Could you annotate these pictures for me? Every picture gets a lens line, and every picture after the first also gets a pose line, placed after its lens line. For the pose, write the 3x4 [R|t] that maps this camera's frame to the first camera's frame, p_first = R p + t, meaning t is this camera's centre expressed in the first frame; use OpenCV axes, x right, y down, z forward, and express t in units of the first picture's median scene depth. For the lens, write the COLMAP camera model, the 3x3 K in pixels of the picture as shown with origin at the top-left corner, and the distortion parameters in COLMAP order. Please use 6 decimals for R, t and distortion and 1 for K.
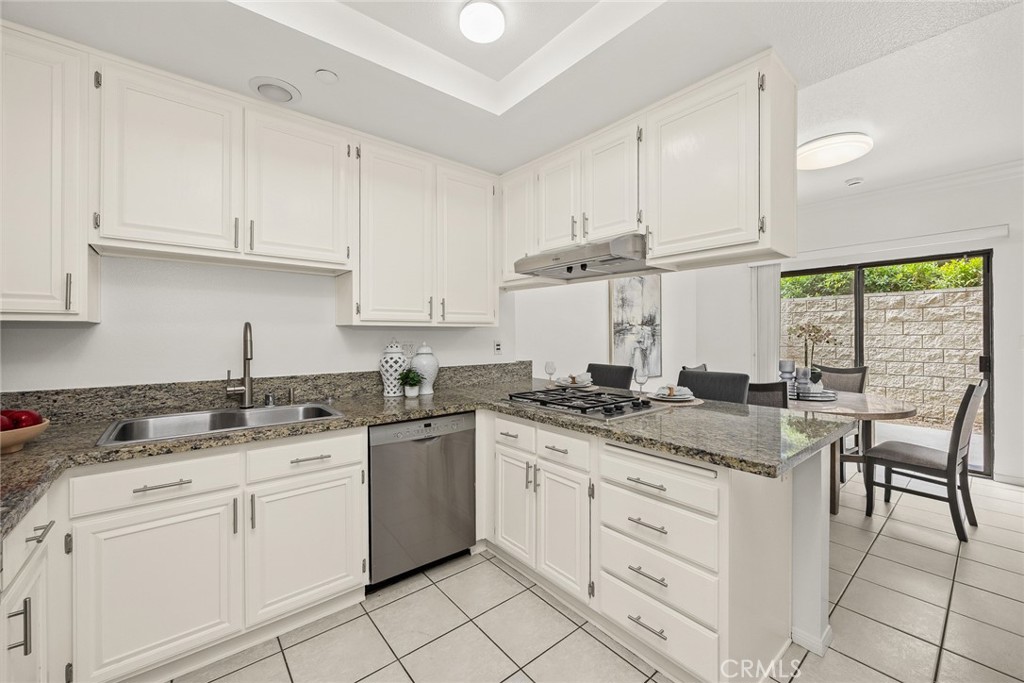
lens RADIAL K [[418.1, 0, 520.5], [0, 418.1, 333.7], [0, 0, 1]] dist [-0.000192, -0.000037]
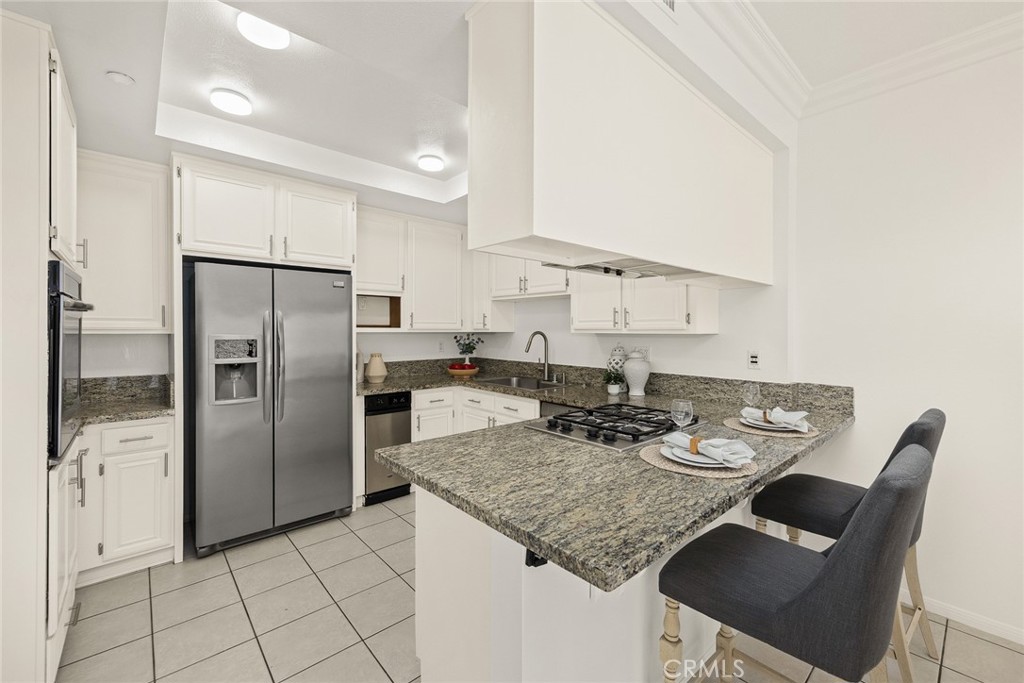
lens RADIAL K [[418.1, 0, 520.5], [0, 418.1, 333.7], [0, 0, 1]] dist [-0.000192, -0.000037]
pose [[0.023620, 0.004413, -0.999711, 0.886316], [-0.008066, 0.999959, 0.004224, -0.019198], [0.999688, 0.007964, 0.023655, 0.697864]]
